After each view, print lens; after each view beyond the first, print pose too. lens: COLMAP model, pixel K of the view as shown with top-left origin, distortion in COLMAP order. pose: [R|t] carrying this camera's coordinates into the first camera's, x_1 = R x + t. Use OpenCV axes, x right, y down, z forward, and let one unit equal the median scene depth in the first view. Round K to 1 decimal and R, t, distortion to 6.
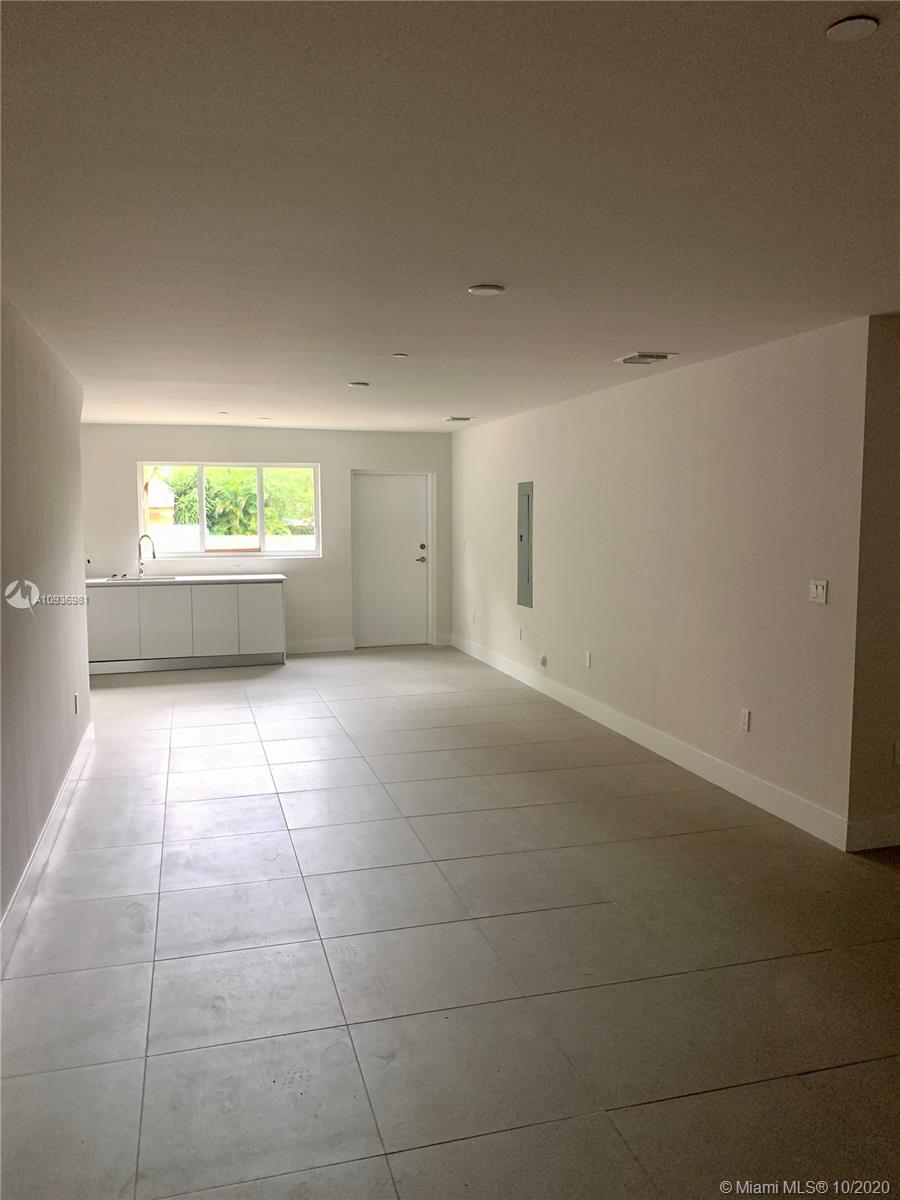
lens RADIAL K [[924.3, 0, 450.4], [0, 924.3, 600.4], [0, 0, 1]] dist [0.007262, -0.003880]
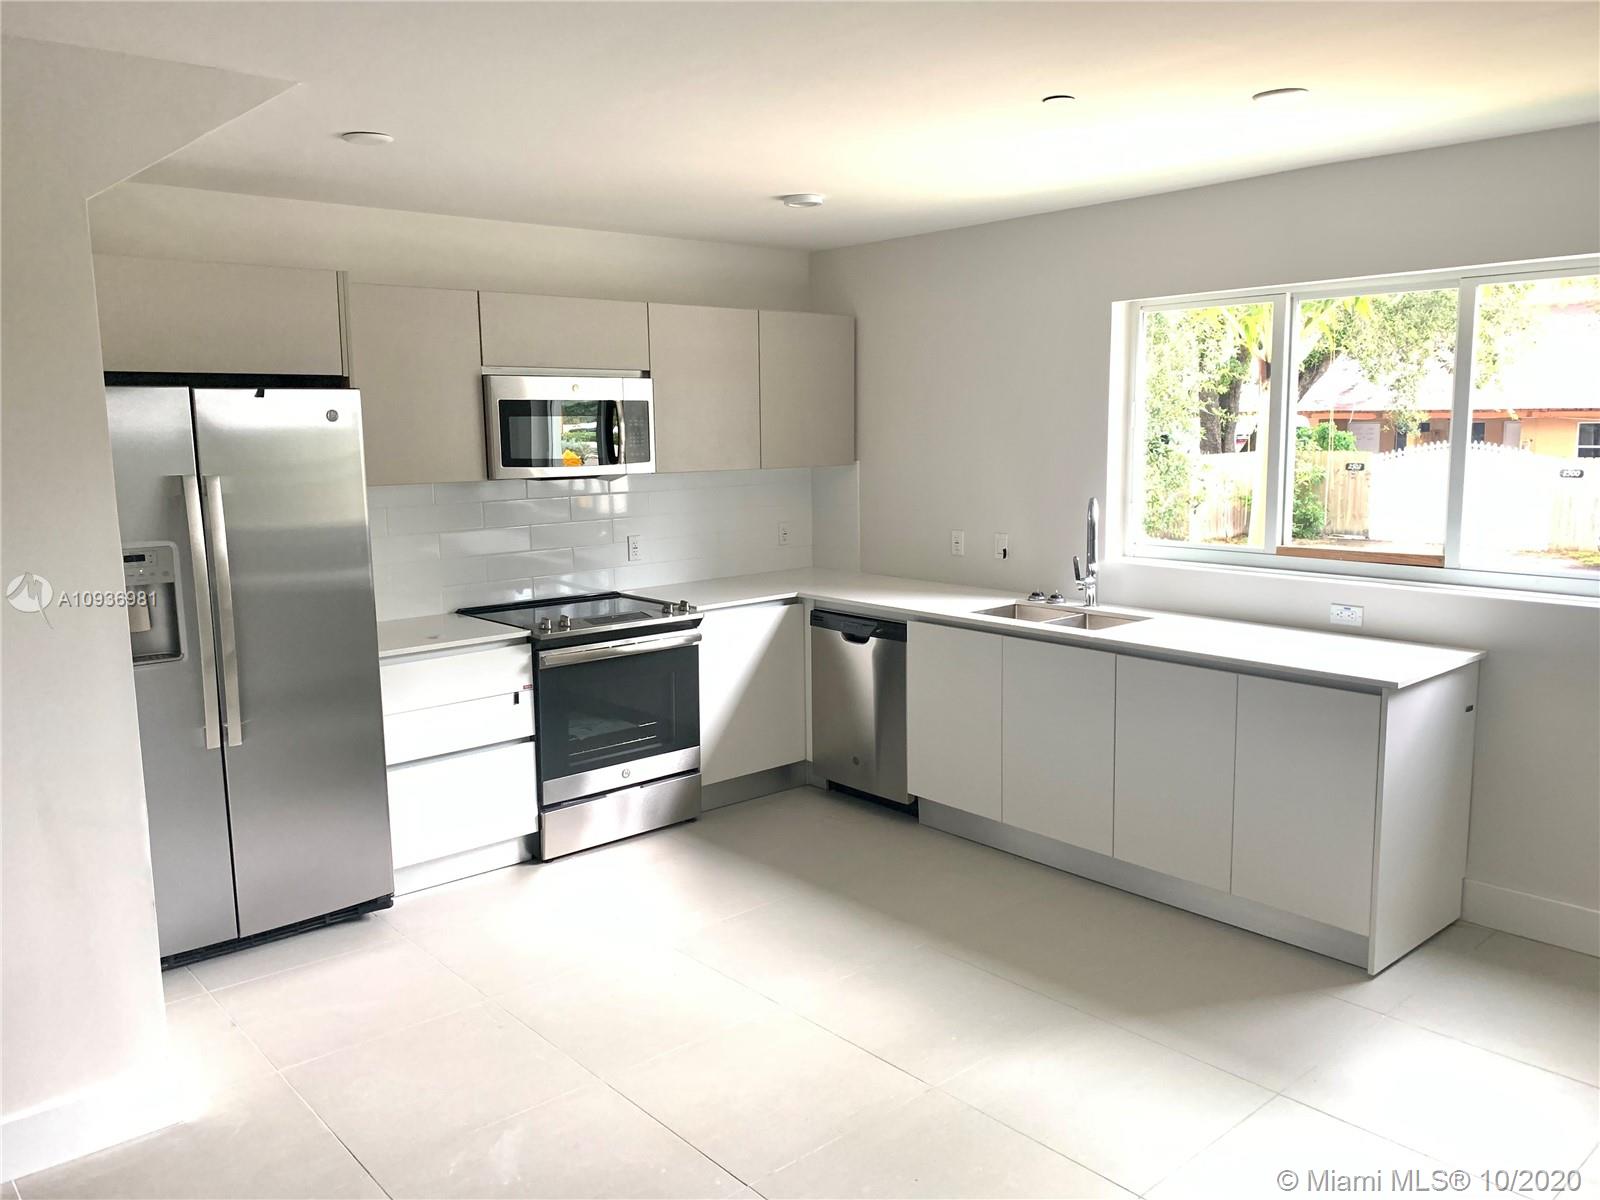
lens RADIAL K [[1232.4, 0, 805.0], [0, 1232.4, 591.1], [0, 0, 1]] dist [0.007262, -0.003880]
pose [[0.445088, 0.121598, -0.887193, 0.065983], [-0.077986, 0.992237, 0.096872, -0.071162], [0.892085, 0.026072, 0.451116, 0.655424]]
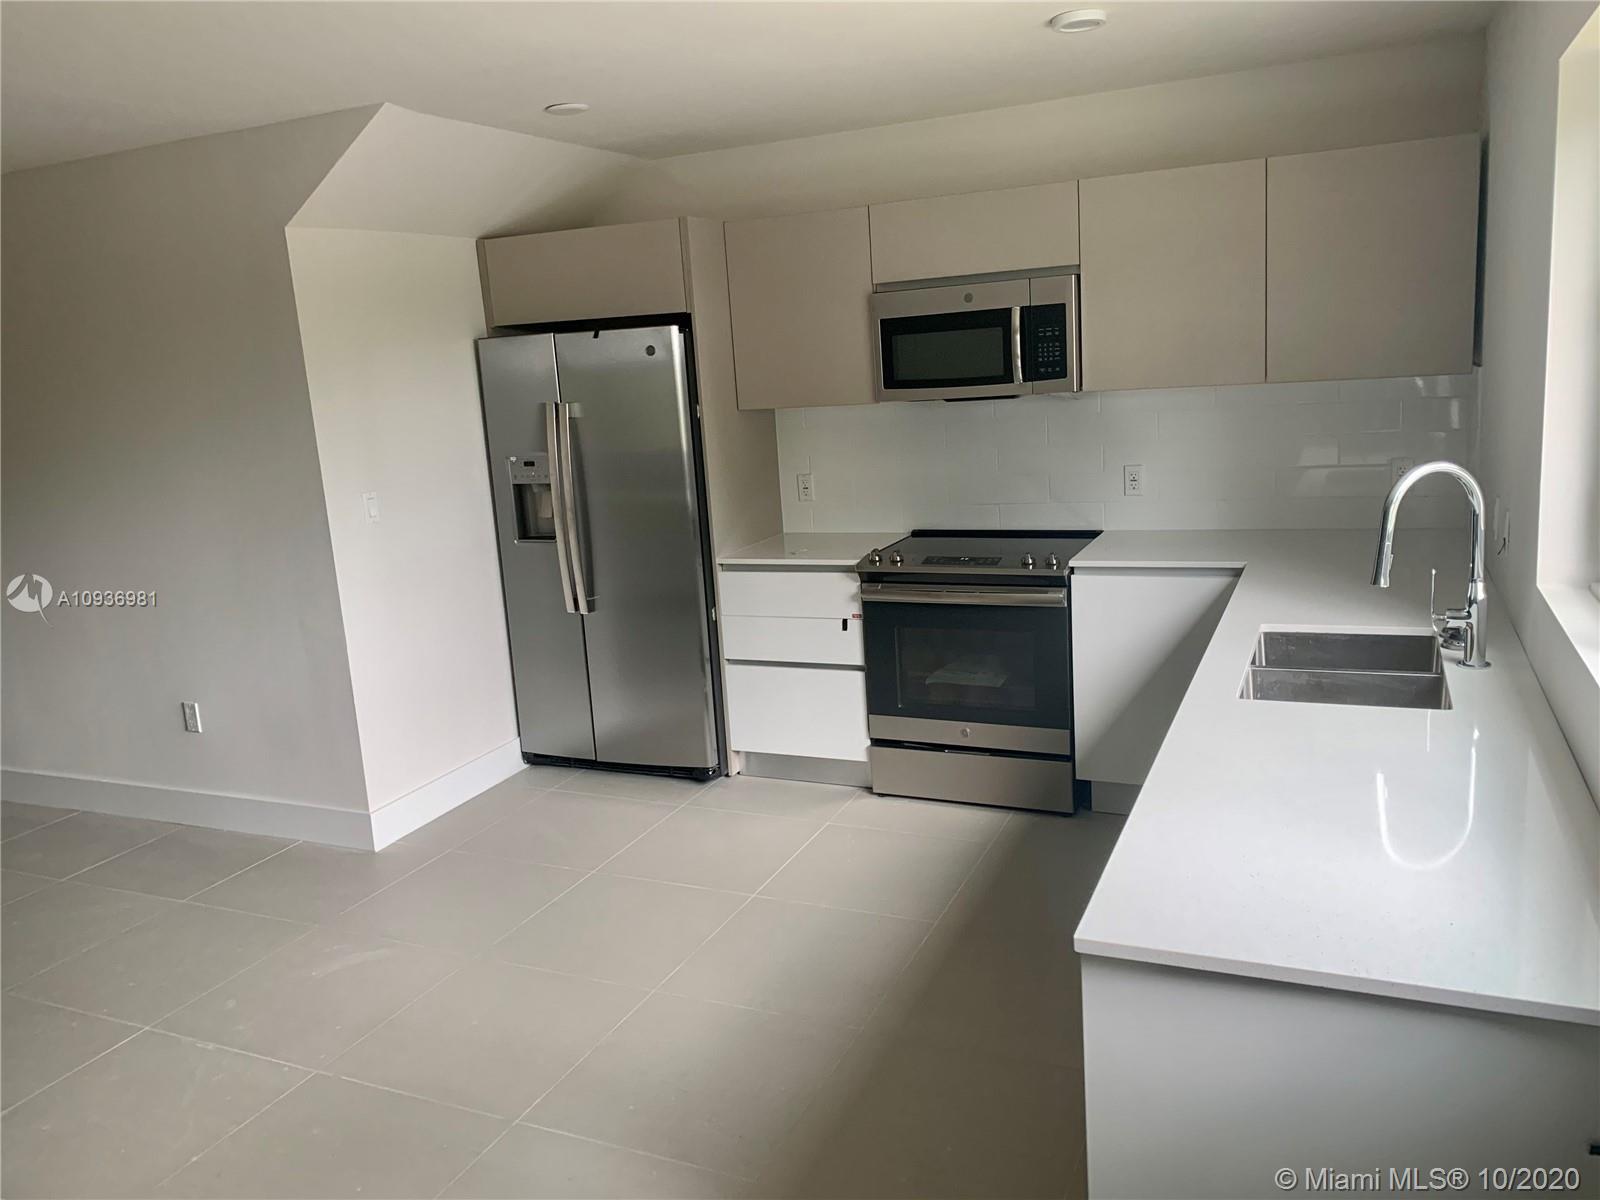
lens RADIAL K [[1232.4, 0, 802.8], [0, 1232.4, 604.2], [0, 0, 1]] dist [0.007262, -0.003880]
pose [[-0.639666, 0.193379, -0.743930, -0.082278], [-0.011571, 0.965304, 0.260873, -0.121450], [0.768566, 0.175480, -0.615234, 1.213267]]
